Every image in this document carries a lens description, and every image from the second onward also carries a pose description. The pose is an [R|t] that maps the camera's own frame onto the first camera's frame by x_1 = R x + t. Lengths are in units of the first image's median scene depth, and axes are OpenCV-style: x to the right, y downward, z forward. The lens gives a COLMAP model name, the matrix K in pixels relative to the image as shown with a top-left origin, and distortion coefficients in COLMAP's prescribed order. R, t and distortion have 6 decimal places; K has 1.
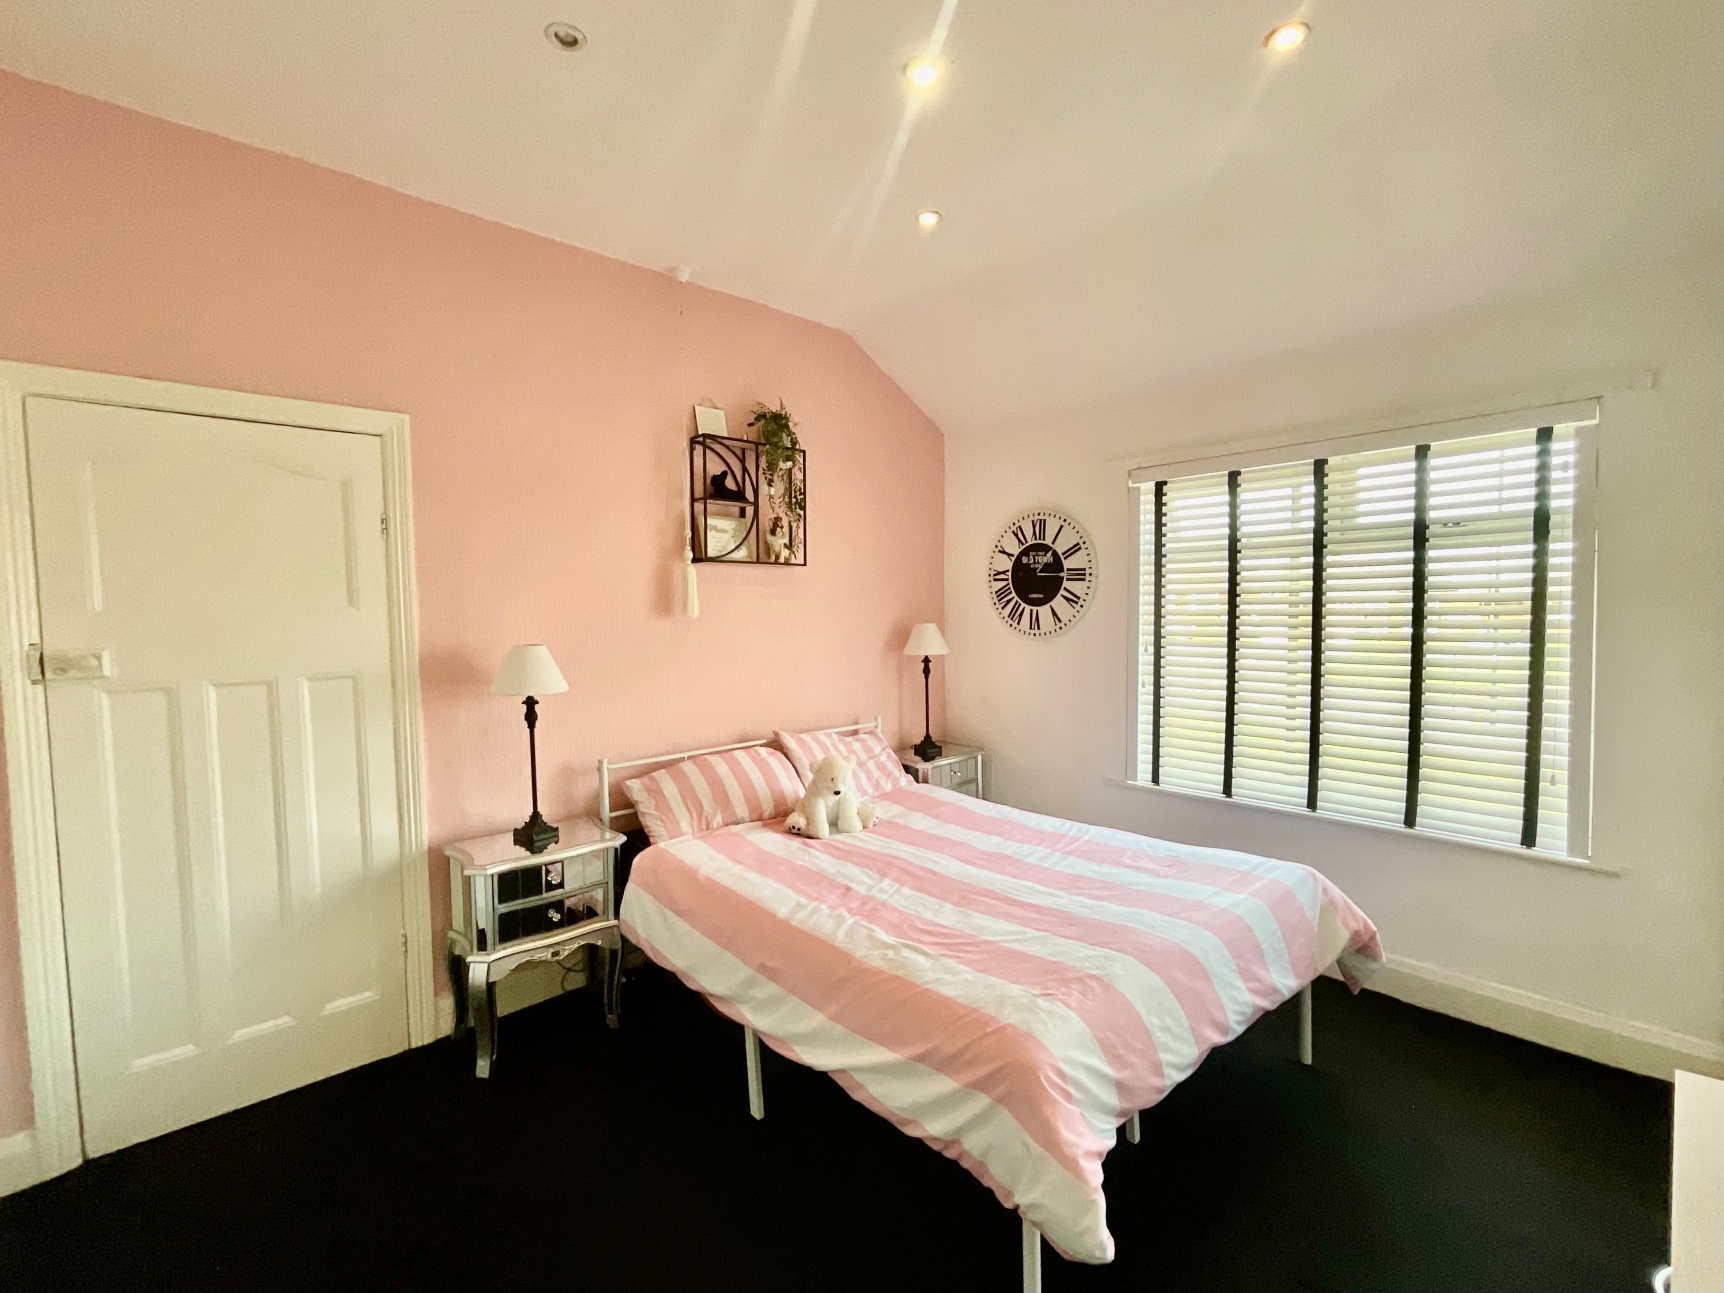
lens RADIAL K [[712.8, 0, 862.0], [0, 712.8, 646.5], [0, 0, 1]] dist [-0.001064, -0.000156]
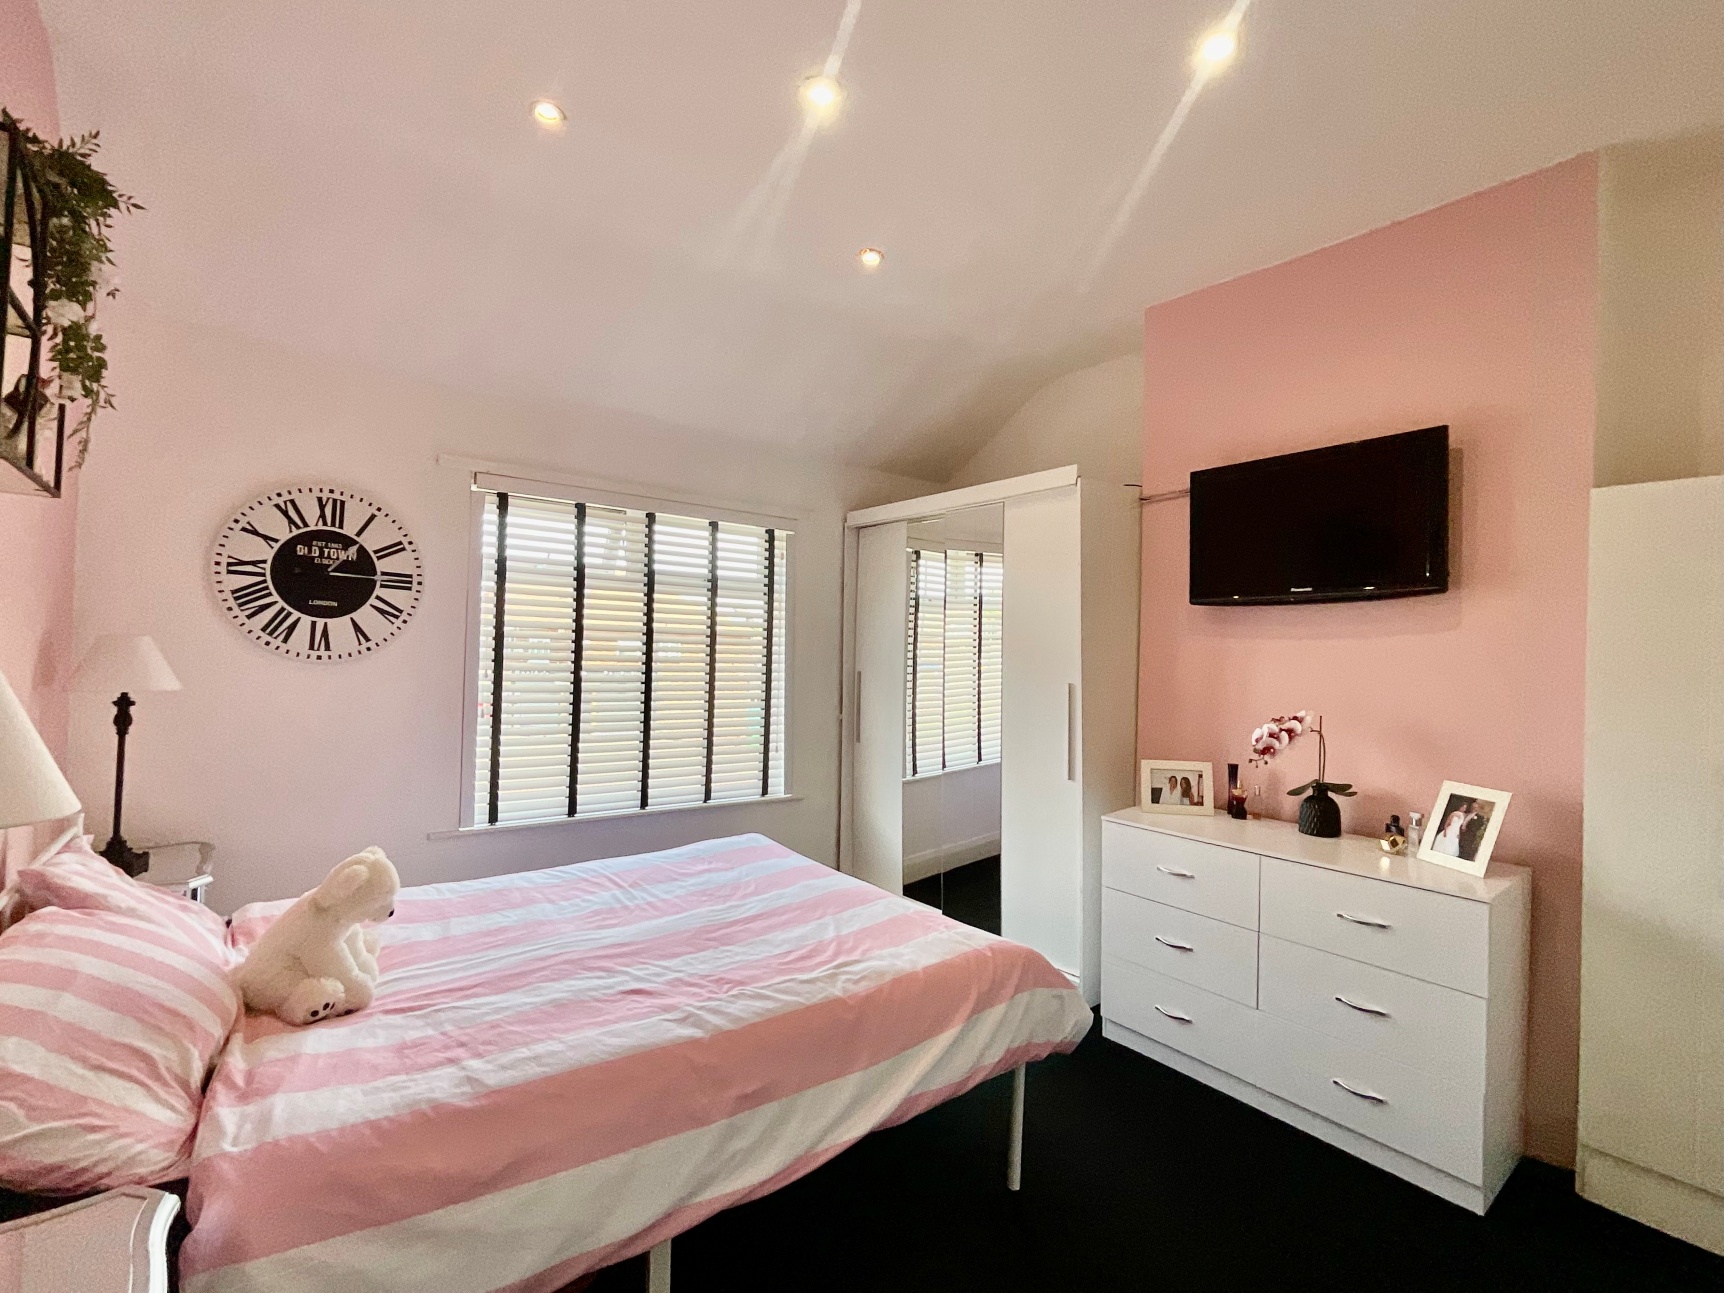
lens RADIAL K [[742.2, 0, 862.0], [0, 742.2, 646.5], [0, 0, 1]] dist [-0.001441, -0.000230]
pose [[0.134714, 0.028206, 0.990483, -0.461216], [0.024138, 0.999205, -0.031737, 0.009947], [-0.990590, 0.028184, 0.133926, 0.403881]]
